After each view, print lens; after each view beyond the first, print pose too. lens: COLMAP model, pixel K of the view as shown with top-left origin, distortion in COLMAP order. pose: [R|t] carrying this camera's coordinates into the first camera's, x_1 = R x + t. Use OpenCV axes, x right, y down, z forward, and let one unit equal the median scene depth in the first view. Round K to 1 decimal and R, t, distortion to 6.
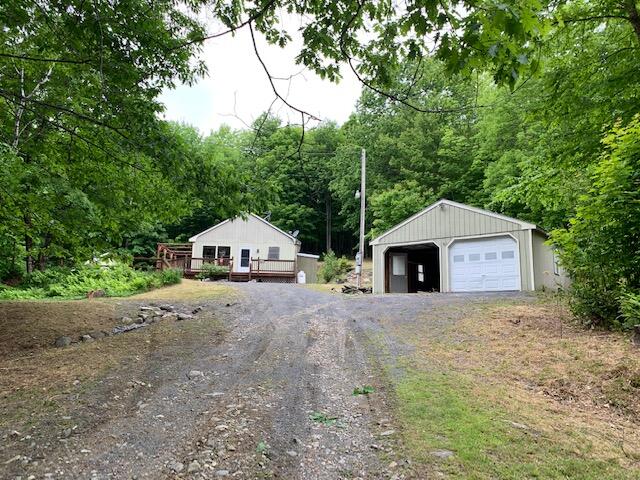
lens RADIAL K [[489.0, 0, 320.8], [0, 489.0, 228.1], [0, 0, 1]] dist [0.006160, -0.003692]
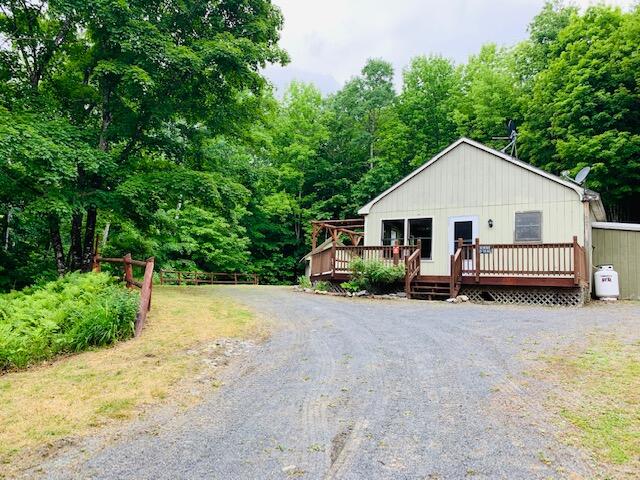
lens RADIAL K [[489.0, 0, 320.8], [0, 489.0, 228.1], [0, 0, 1]] dist [0.006160, -0.003692]
pose [[0.803797, -0.058265, -0.592044, 0.010525], [0.084079, 0.996329, 0.016100, 0.030212], [0.588933, -0.062720, 0.805745, 0.545668]]
